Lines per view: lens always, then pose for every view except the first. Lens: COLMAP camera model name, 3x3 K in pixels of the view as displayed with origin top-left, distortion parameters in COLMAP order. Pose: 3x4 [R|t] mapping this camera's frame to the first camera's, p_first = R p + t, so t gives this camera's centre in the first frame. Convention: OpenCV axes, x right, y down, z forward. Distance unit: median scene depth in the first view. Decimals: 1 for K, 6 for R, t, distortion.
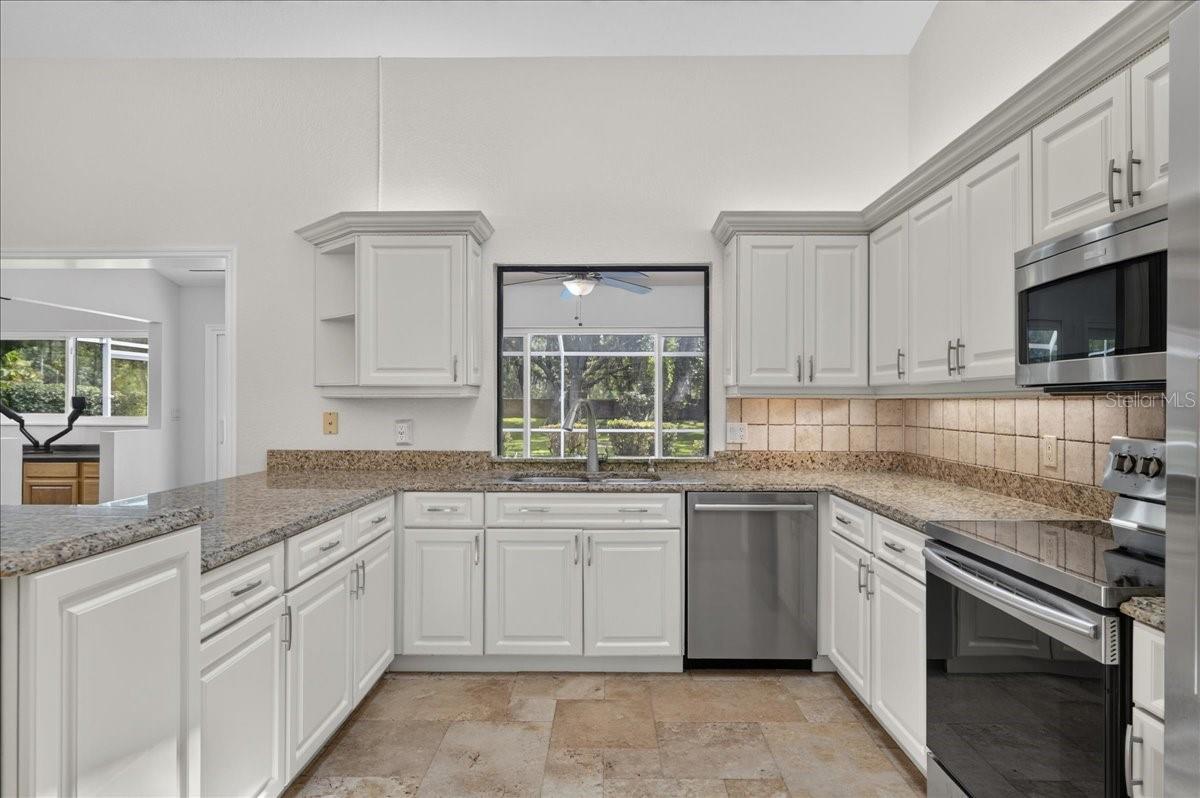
lens RADIAL K [[675.9, 0, 602.8], [0, 675.9, 397.4], [0, 0, 1]] dist [-0.000193, -0.000199]
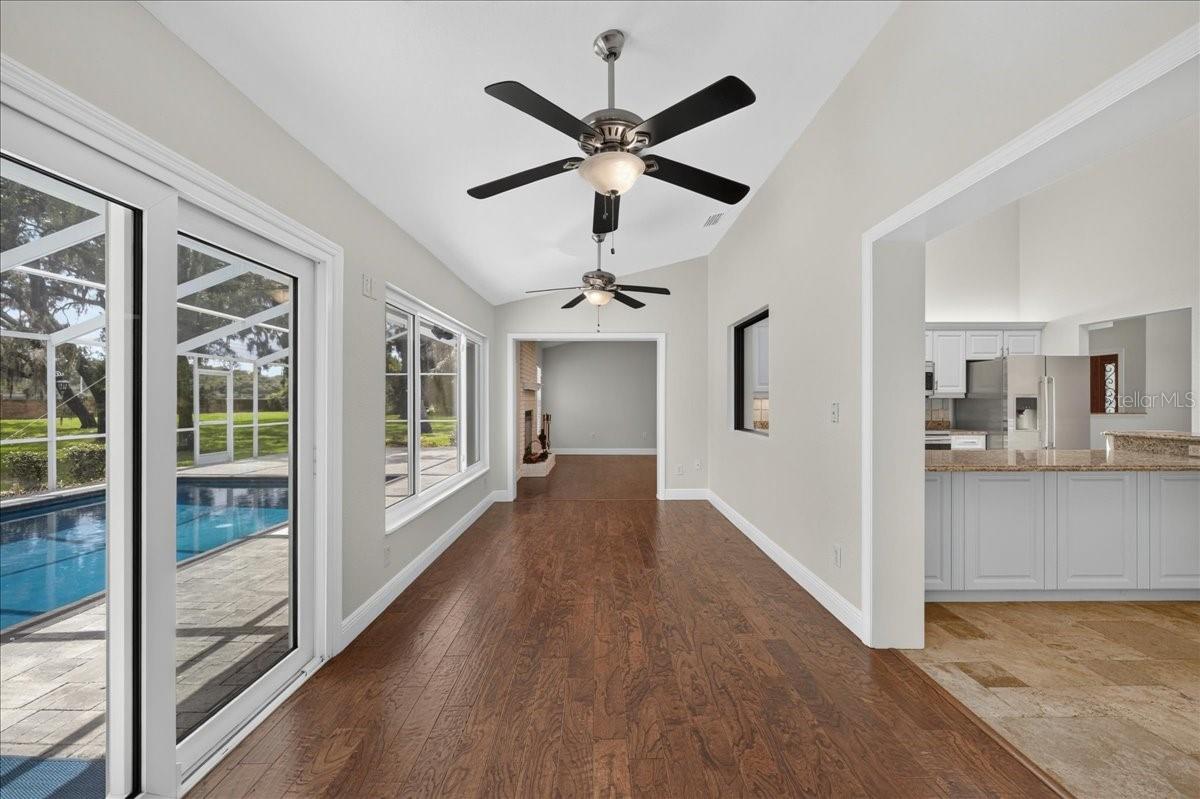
lens RADIAL K [[478.2, 0, 608.1], [0, 478.2, 402.1], [0, 0, 1]] dist [-0.003496, -0.000434]
pose [[-0.009285, -0.001336, 0.999956, -1.224932], [-0.006305, 0.999979, 0.001277, 0.019815], [-0.999937, -0.006293, -0.009293, 1.766278]]
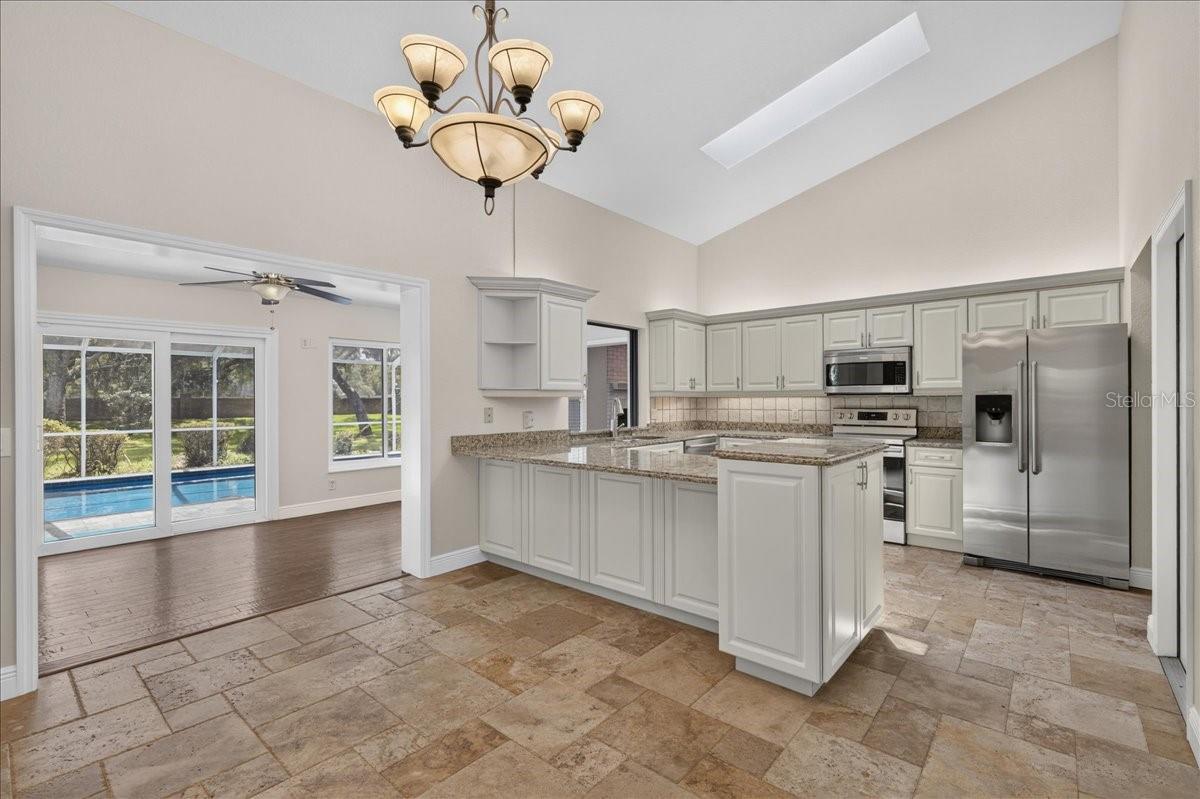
lens RADIAL K [[525.6, 0, 605.2], [0, 525.6, 398.6], [0, 0, 1]] dist [0.004465, 0.000118]
pose [[0.644687, -0.003841, 0.764437, -1.101435], [0.000980, 0.999991, 0.004198, -0.001387], [-0.764446, -0.001957, 0.644684, 0.096086]]
